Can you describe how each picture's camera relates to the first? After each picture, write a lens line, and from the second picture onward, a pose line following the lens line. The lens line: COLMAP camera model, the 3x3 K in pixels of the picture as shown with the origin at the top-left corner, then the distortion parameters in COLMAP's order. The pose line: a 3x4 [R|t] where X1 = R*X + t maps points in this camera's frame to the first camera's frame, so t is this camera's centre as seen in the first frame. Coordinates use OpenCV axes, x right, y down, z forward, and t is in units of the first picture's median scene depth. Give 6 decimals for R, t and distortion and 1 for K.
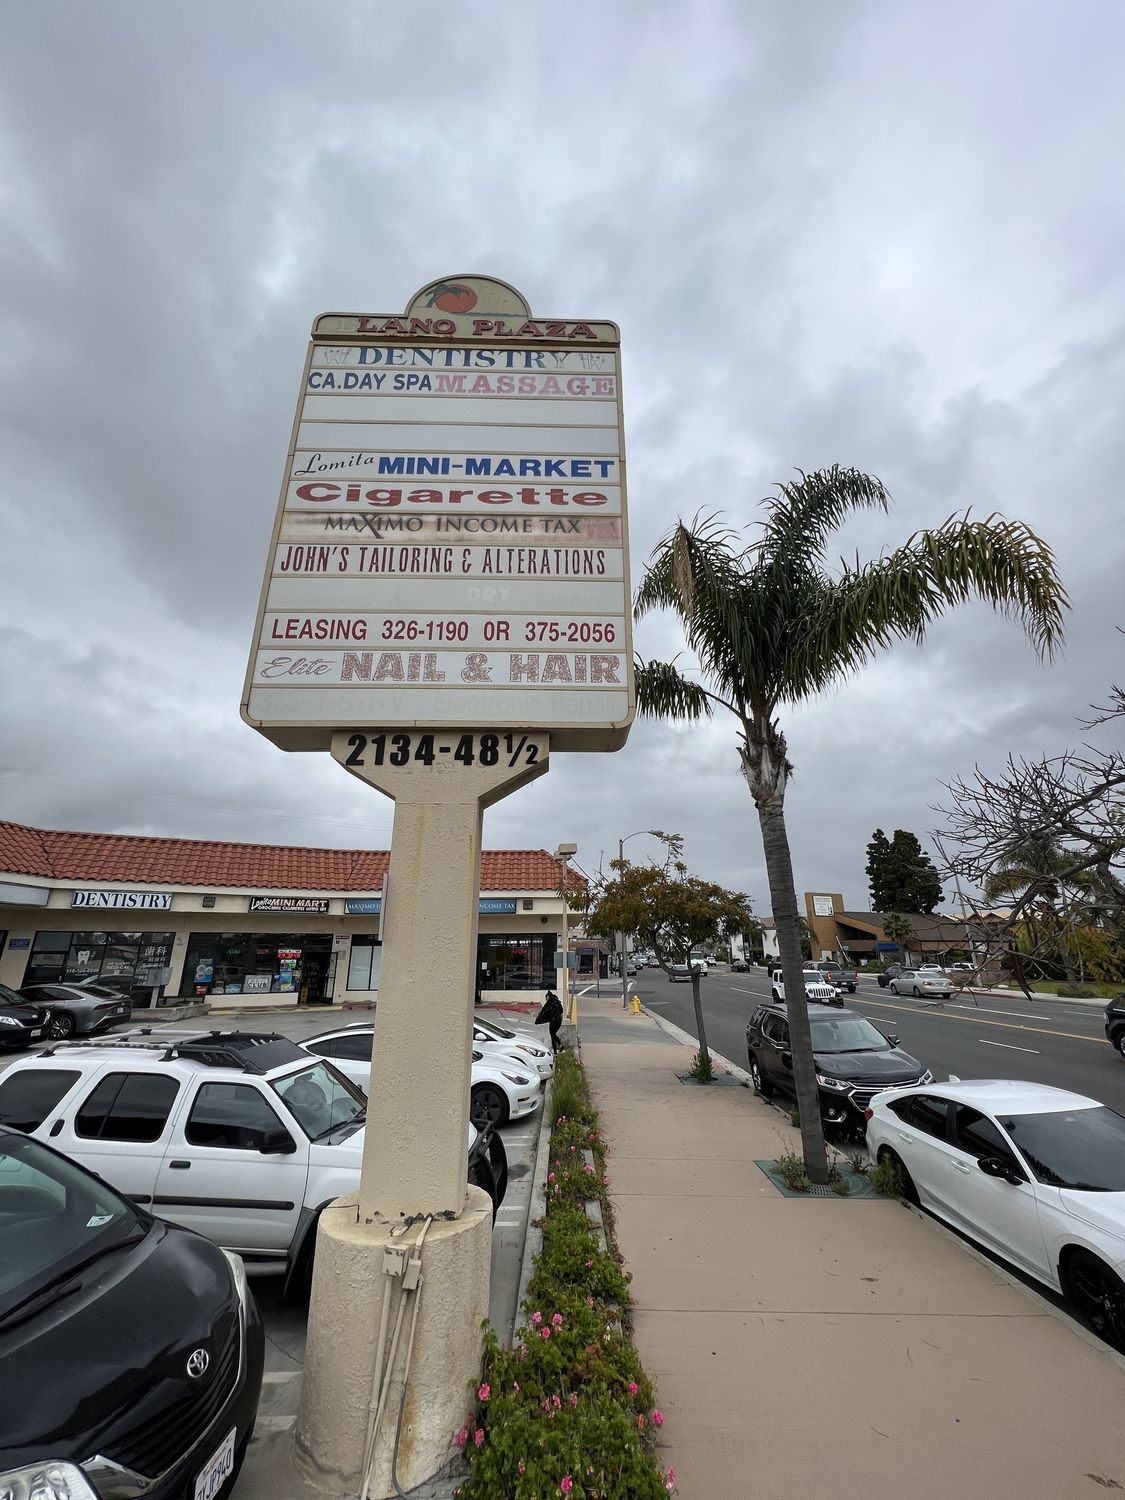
lens RADIAL K [[605.4, 0, 570.4], [0, 605.4, 748.5], [0, 0, 1]] dist [-0.006851, 0.002470]
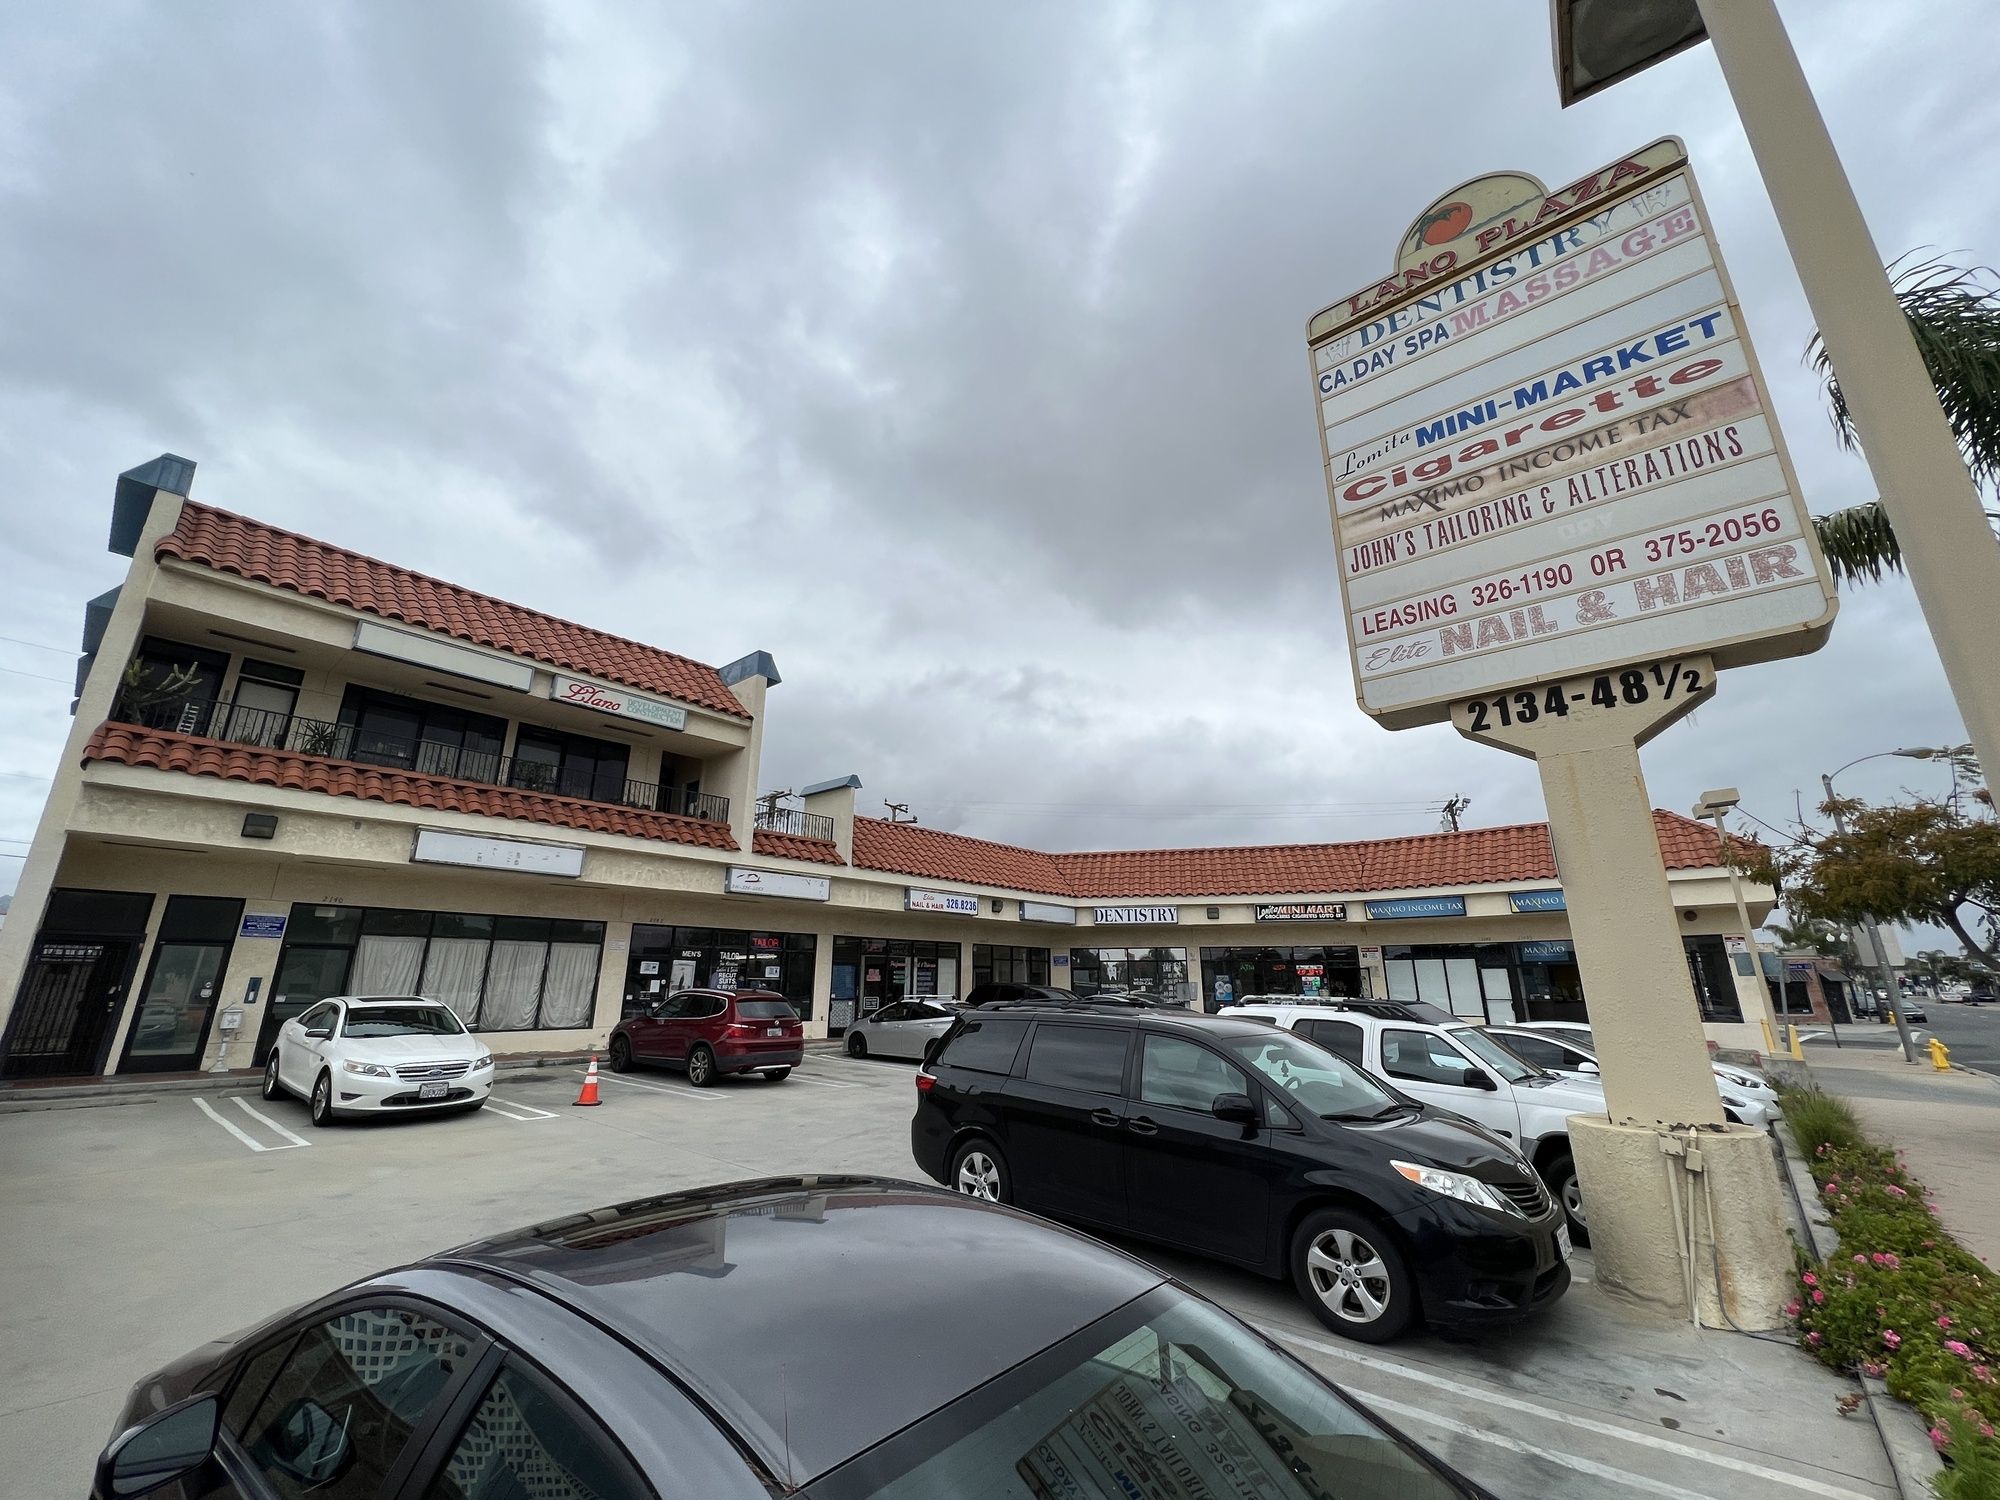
lens RADIAL K [[807.2, 0, 987.2], [0, 807.2, 742.7], [0, 0, 1]] dist [-0.006851, 0.002470]
pose [[0.743458, -0.188795, -0.641582, -0.078201], [0.208131, 0.977004, -0.046318, -0.054627], [0.635572, -0.099098, 0.765655, -0.532014]]
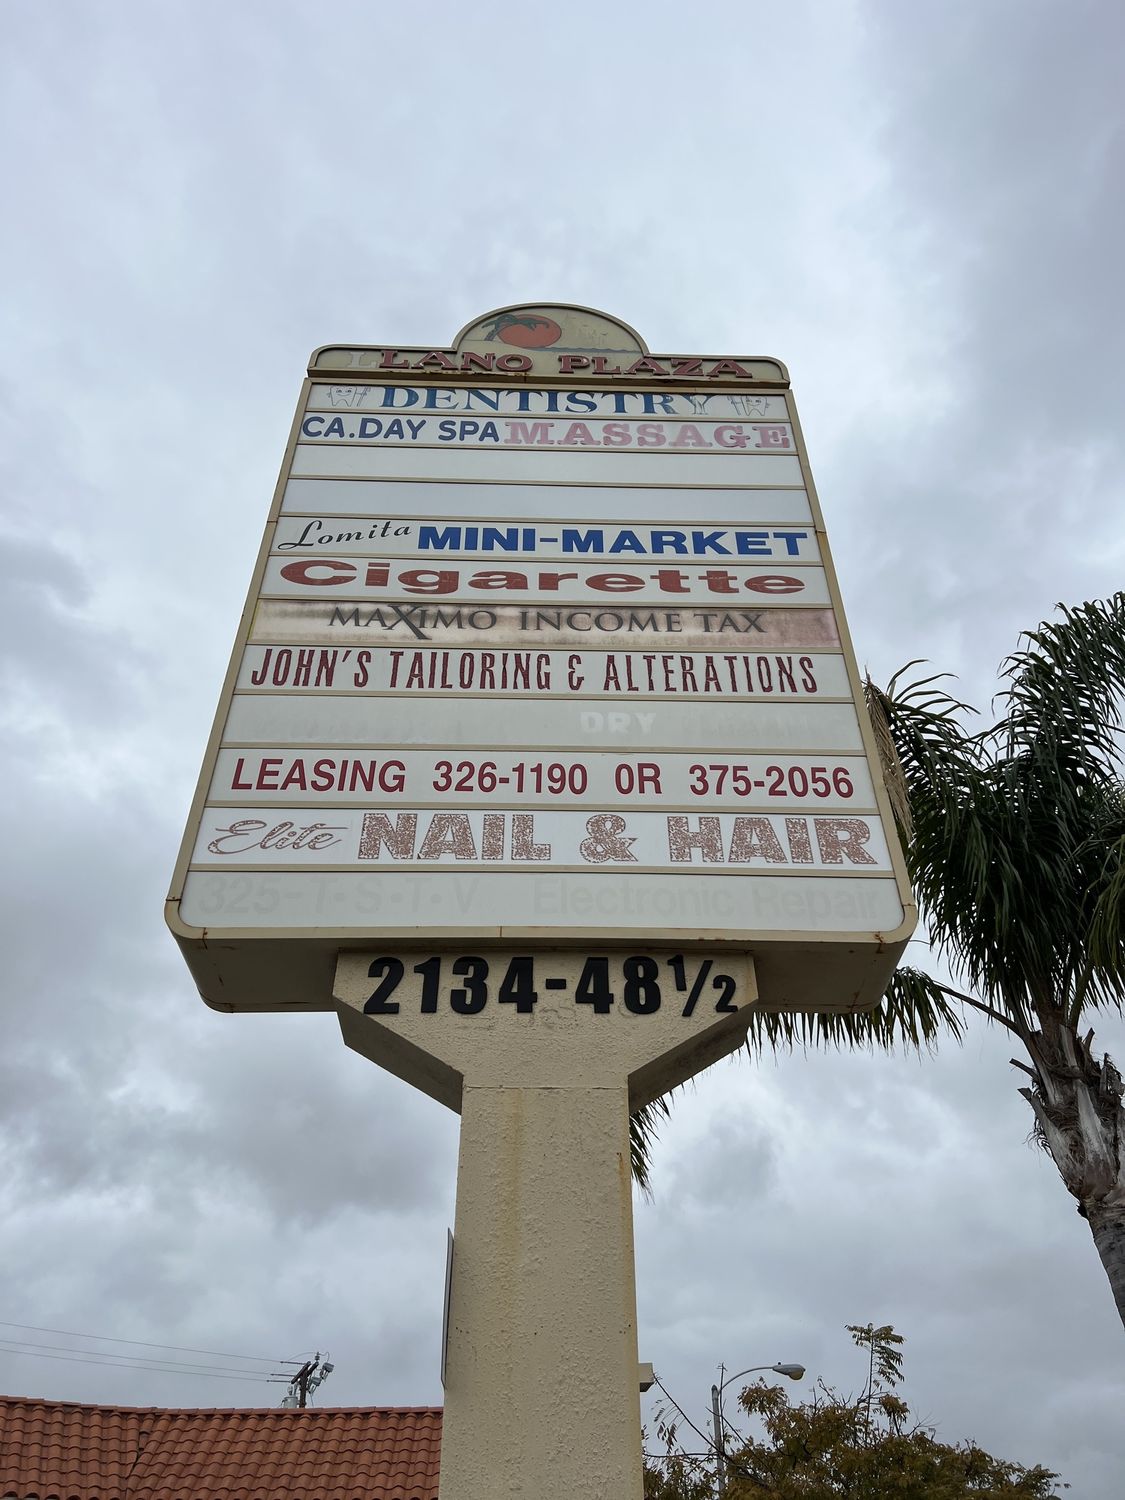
lens RADIAL K [[1126.8, 0, 577.9], [0, 1126.8, 761.8], [0, 0, 1]] dist [0.077356, -0.082319]
pose [[0.999977, -0.003308, 0.005864, -0.160410], [0.005213, 0.931578, -0.363504, 0.144924], [-0.004261, 0.363527, 0.931574, 0.029431]]
